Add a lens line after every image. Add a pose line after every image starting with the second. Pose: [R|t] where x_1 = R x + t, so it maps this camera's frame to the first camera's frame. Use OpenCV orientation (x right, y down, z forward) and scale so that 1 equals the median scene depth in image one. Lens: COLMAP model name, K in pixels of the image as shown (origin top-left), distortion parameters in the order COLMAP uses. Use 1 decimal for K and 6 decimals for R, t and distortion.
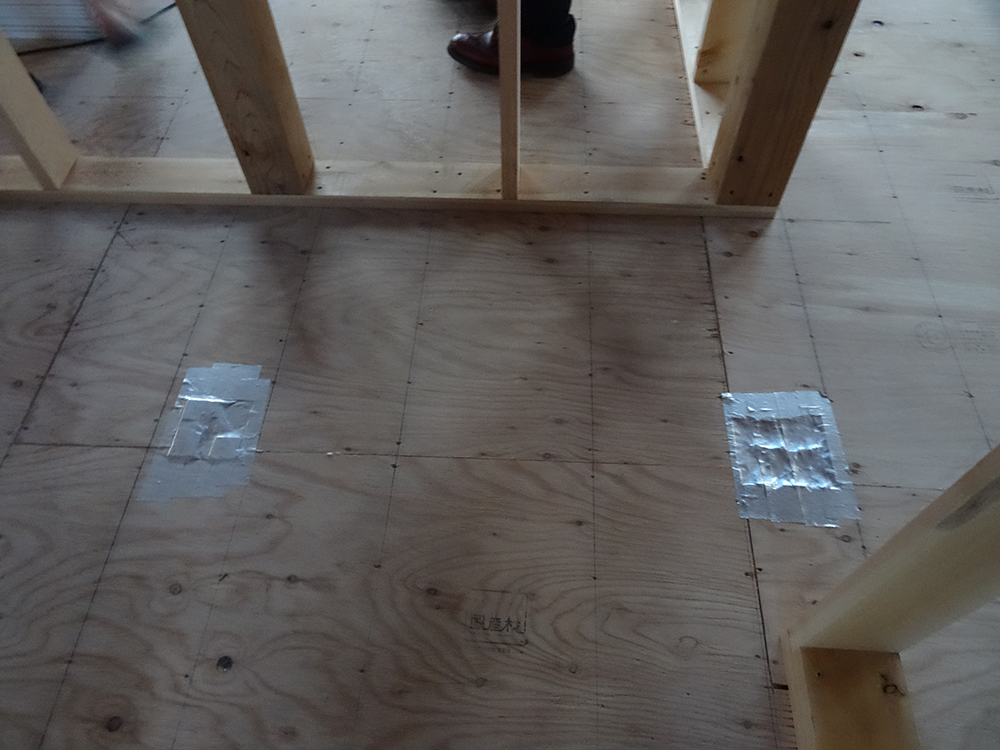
lens RADIAL K [[714.0, 0, 500.0], [0, 714.0, 375.0], [0, 0, 1]] dist [0.002007, 0.000323]
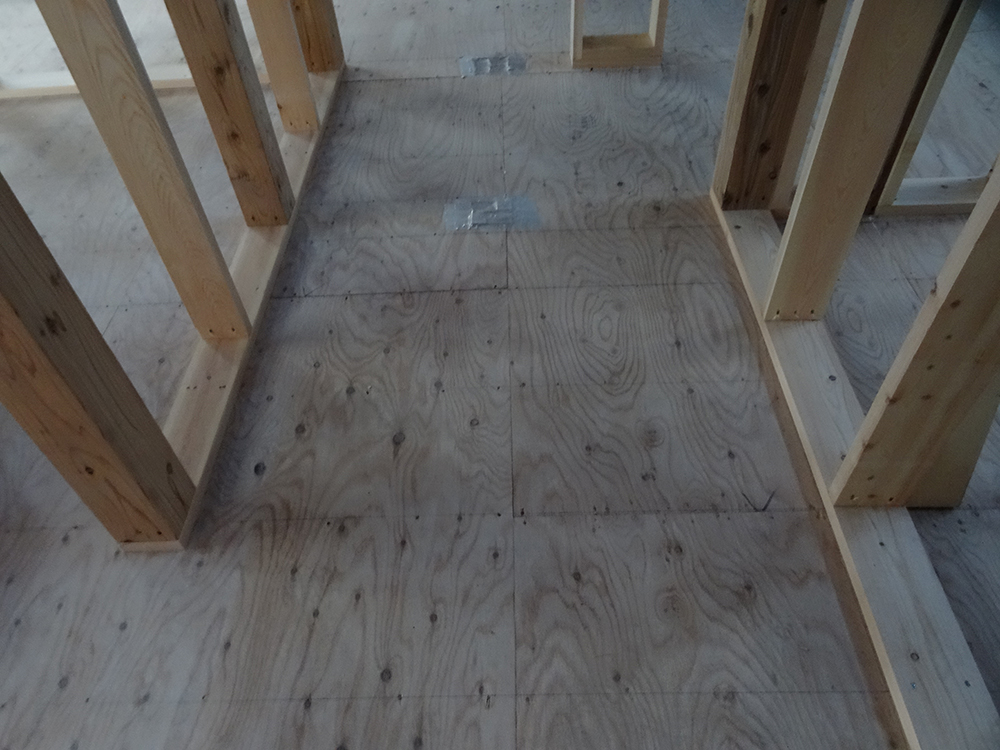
lens RADIAL K [[714.0, 0, 500.0], [0, 714.0, 375.0], [0, 0, 1]] dist [0.002007, 0.000323]
pose [[-0.052700, -0.714109, 0.698048, -1.709237], [0.847381, 0.337871, 0.409620, -0.425773], [-0.528364, 0.613100, 0.587317, 0.244578]]
